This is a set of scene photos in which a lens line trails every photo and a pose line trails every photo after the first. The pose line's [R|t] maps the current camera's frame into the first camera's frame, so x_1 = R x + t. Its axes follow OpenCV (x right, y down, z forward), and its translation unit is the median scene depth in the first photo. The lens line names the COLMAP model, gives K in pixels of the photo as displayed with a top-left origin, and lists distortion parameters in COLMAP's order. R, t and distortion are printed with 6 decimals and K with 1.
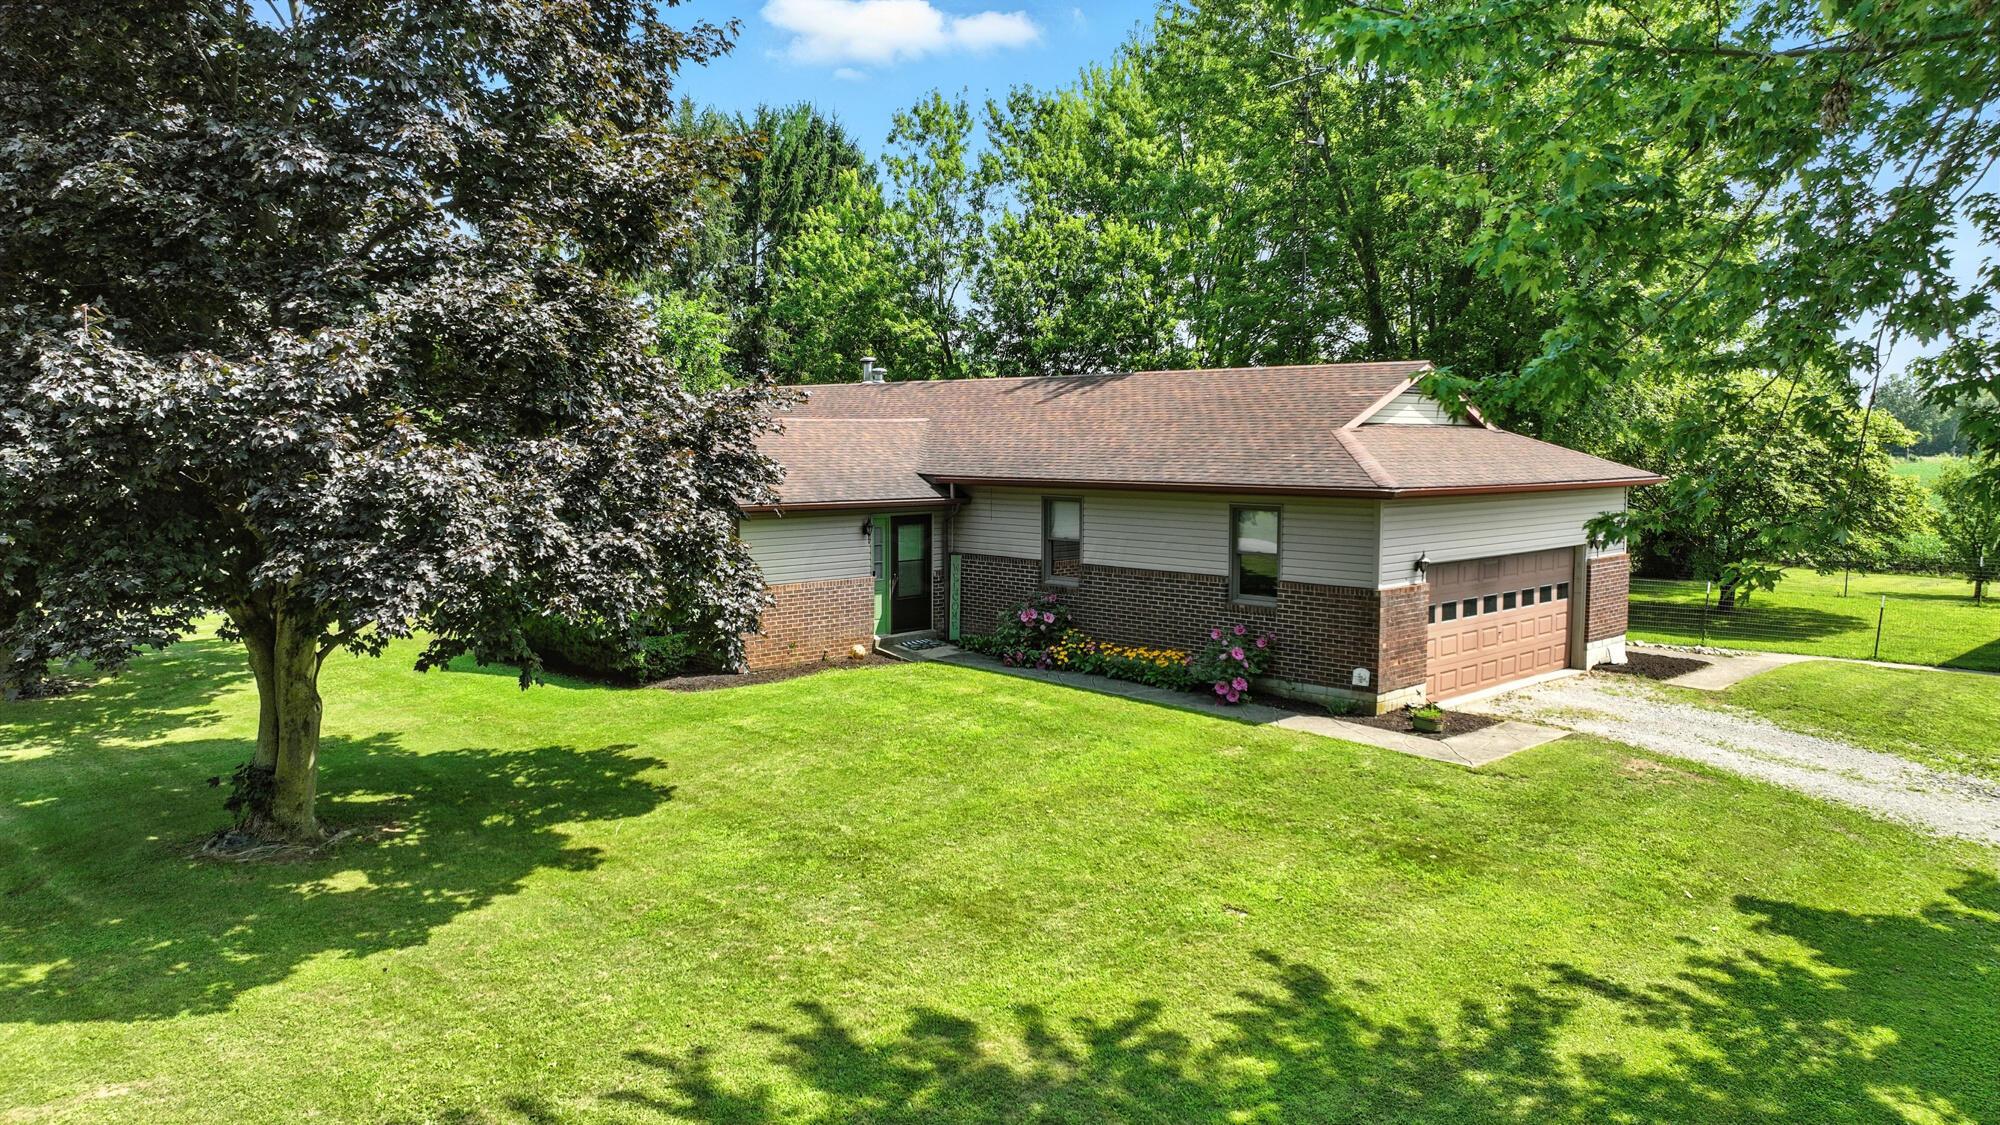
lens RADIAL K [[1420.4, 0, 1000.0], [0, 1420.4, 562.5], [0, 0, 1]] dist [0.009343, 0.004002]
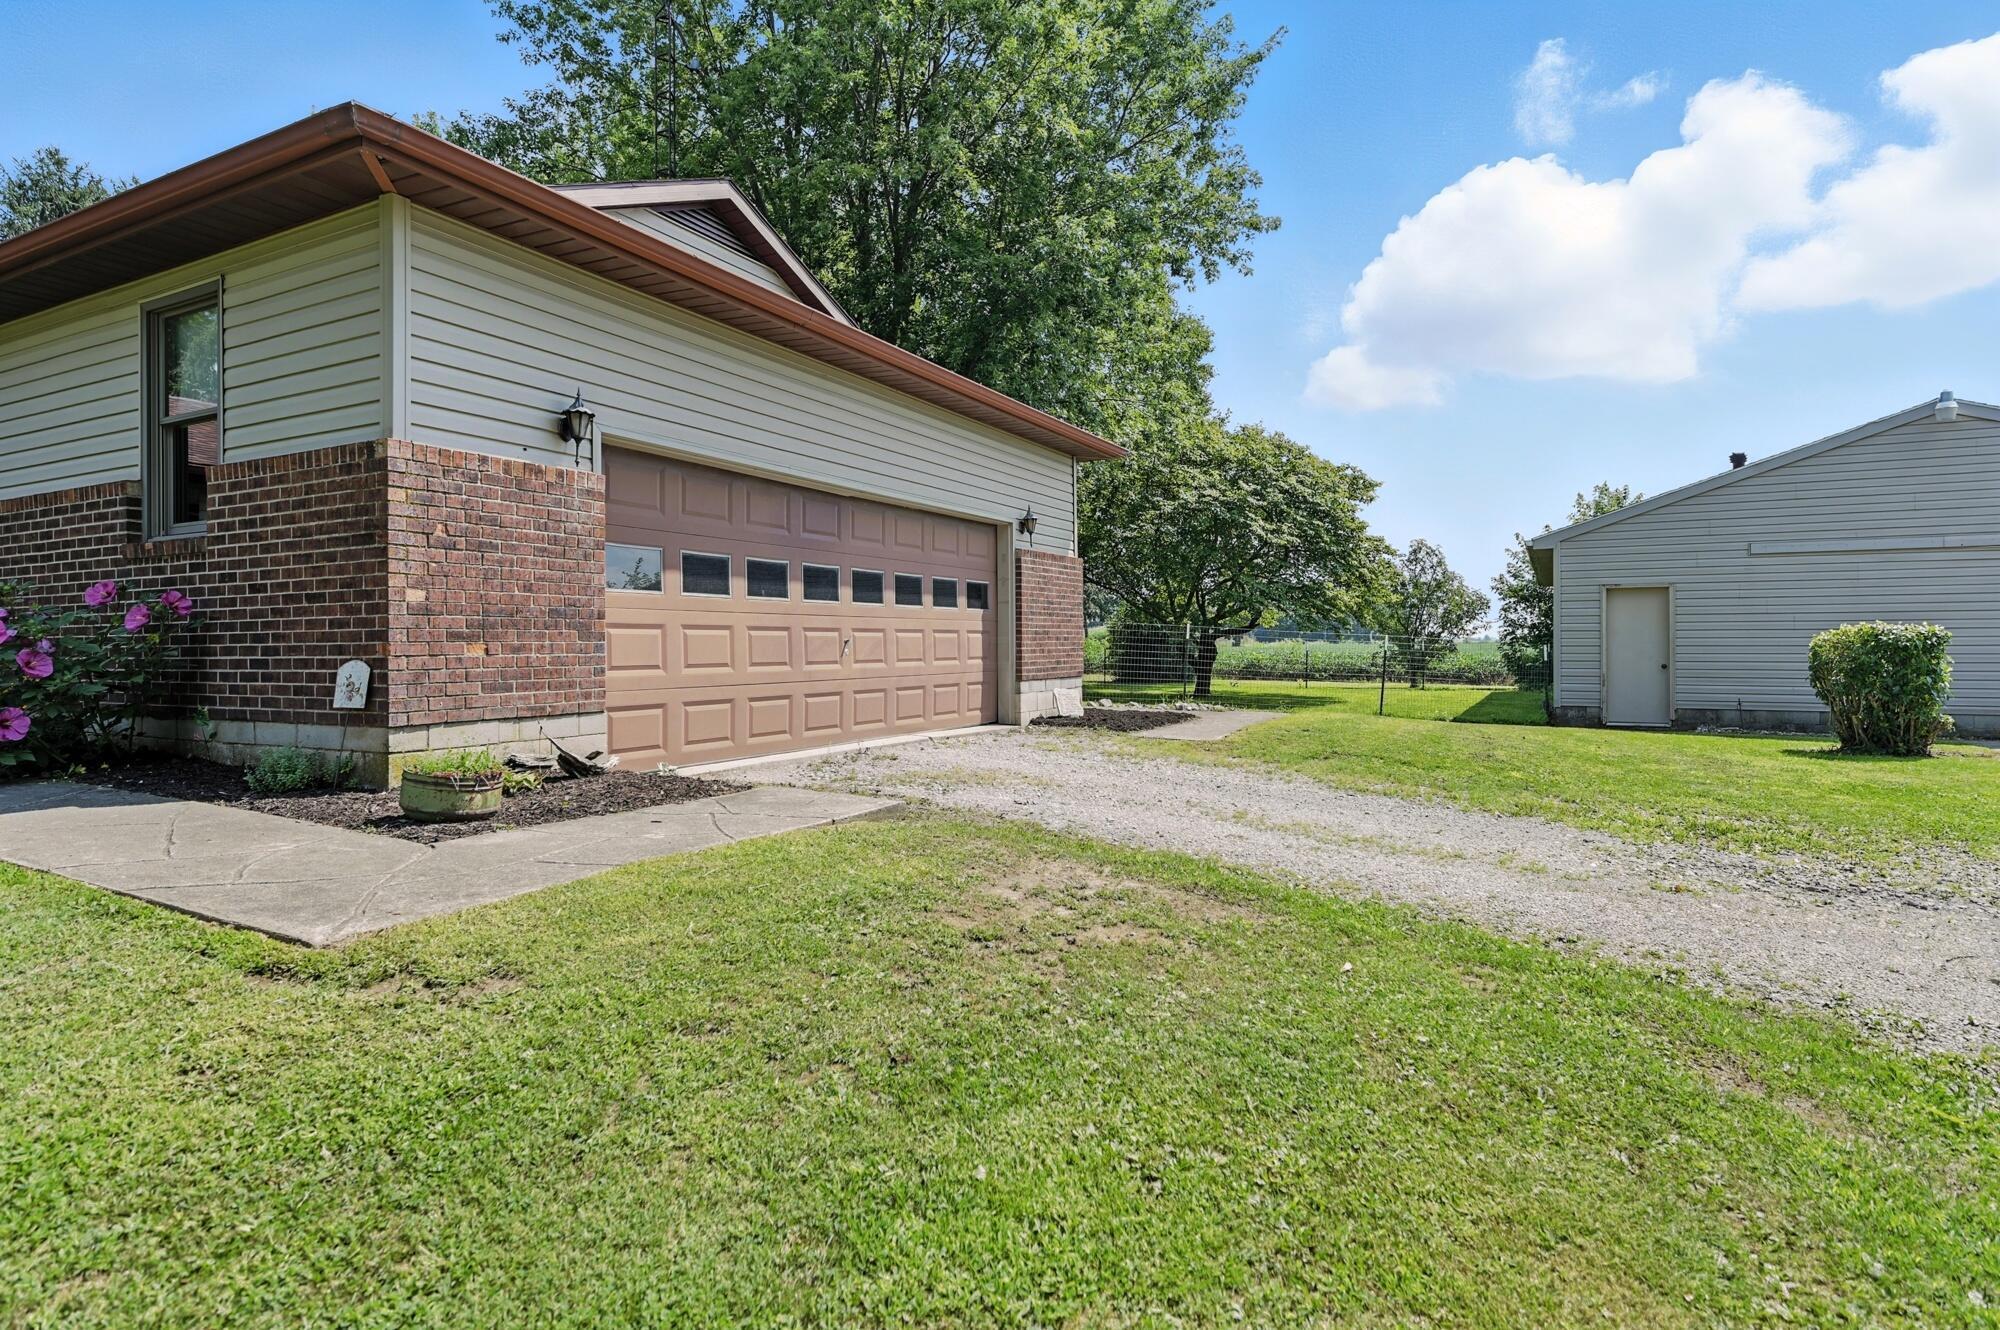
lens RADIAL K [[1066.9, 0, 990.5], [0, 1066.9, 659.9], [0, 0, 1]] dist [-0.002904, -0.001797]
pose [[0.958198, -0.013409, 0.285791, 0.298805], [0.034547, 0.997015, -0.069050, 0.088469], [-0.284012, 0.076037, 0.955801, 0.622370]]
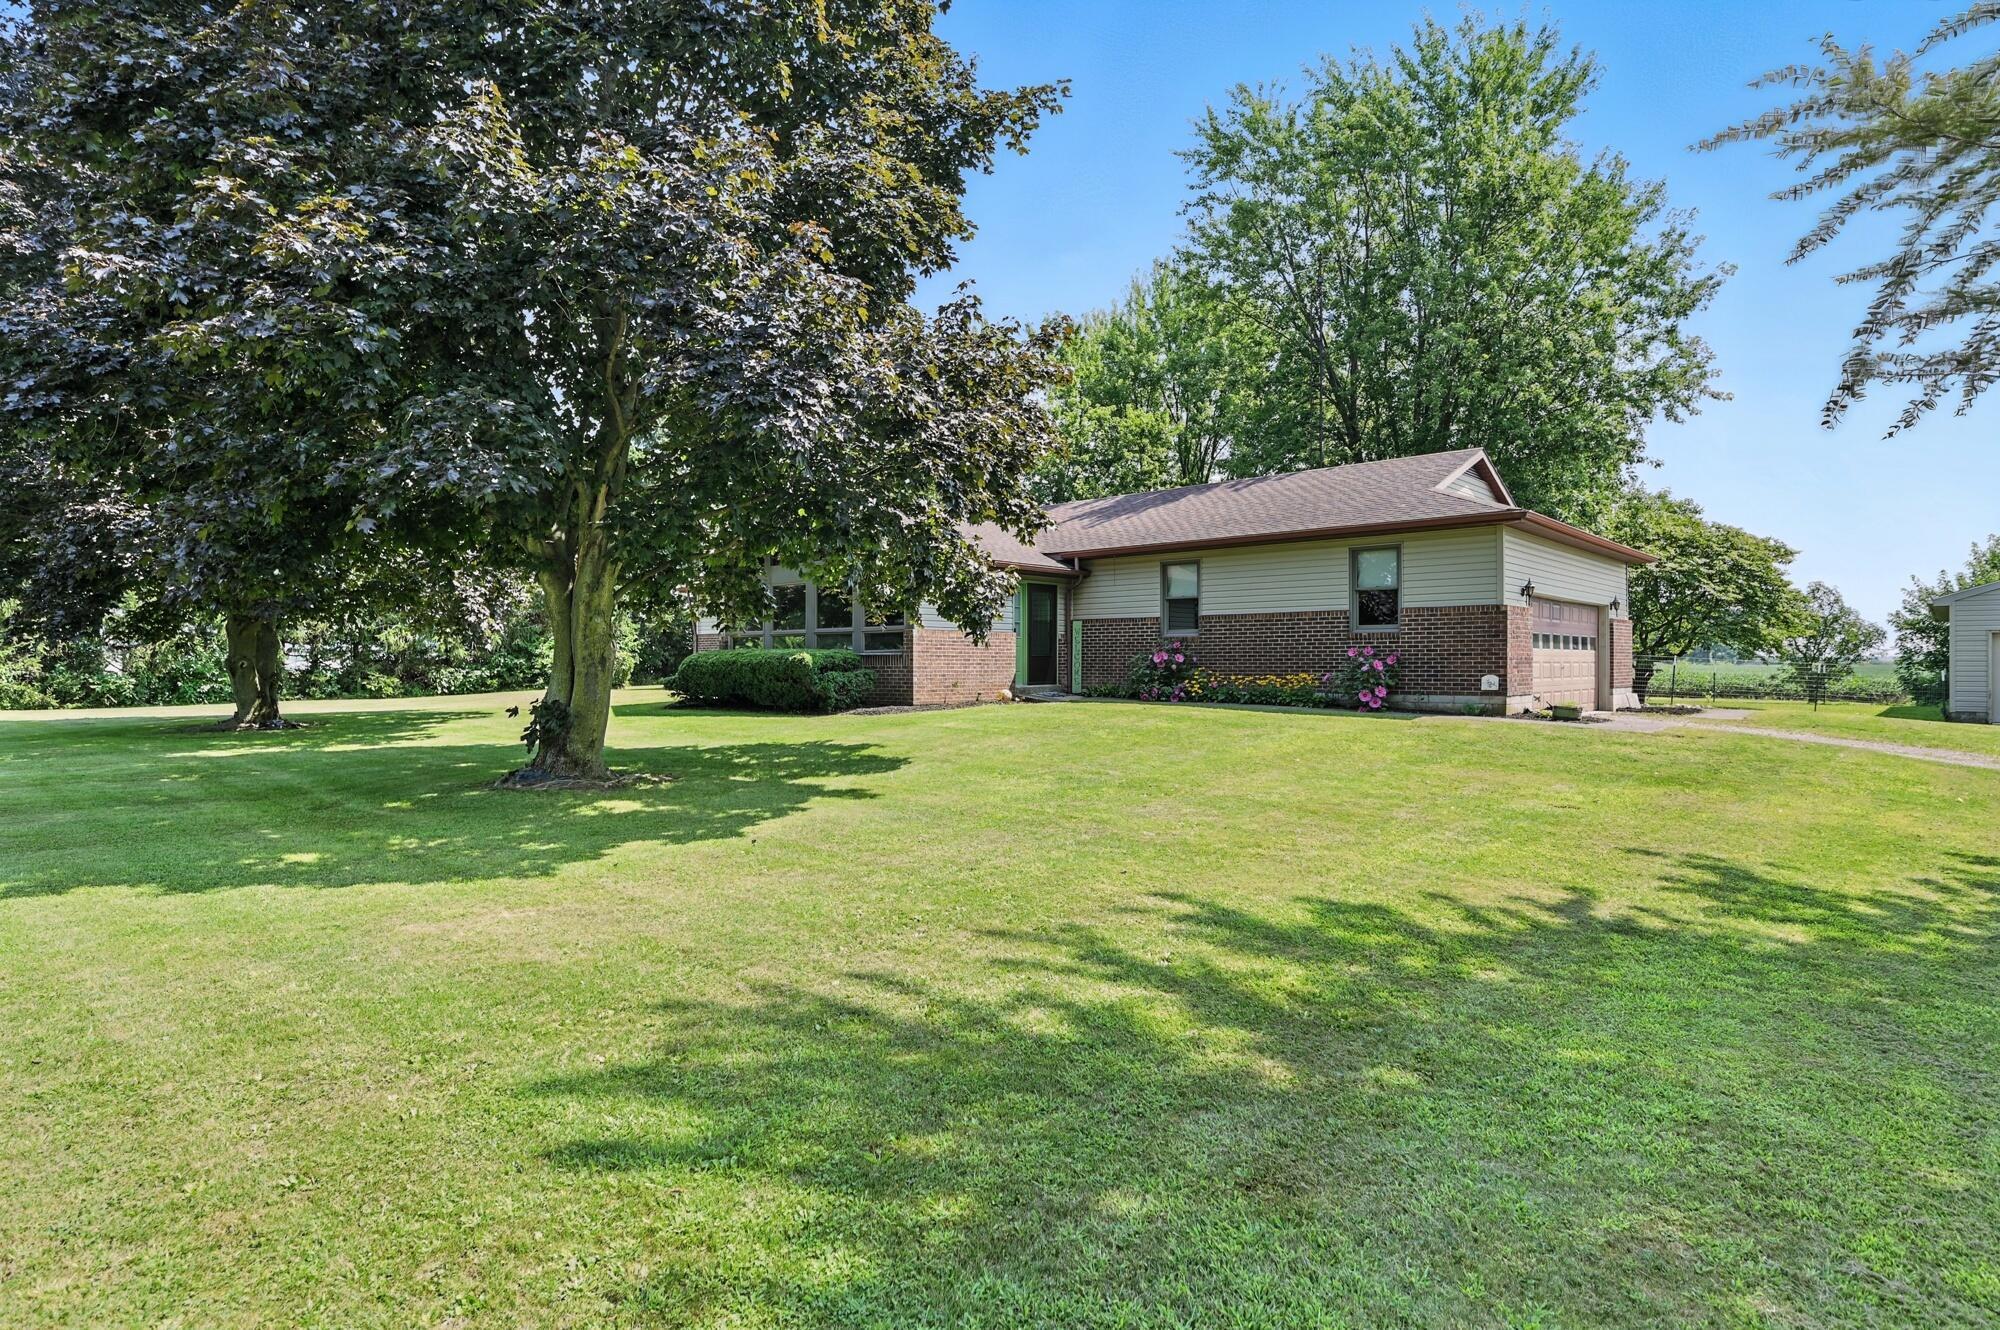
lens RADIAL K [[1066.9, 0, 990.5], [0, 1066.9, 659.9], [0, 0, 1]] dist [-0.002904, -0.001797]
pose [[0.999144, -0.004539, 0.041120, -0.159850], [0.008275, 0.995803, -0.091151, 0.122599], [-0.040533, 0.091414, 0.994988, 0.153001]]
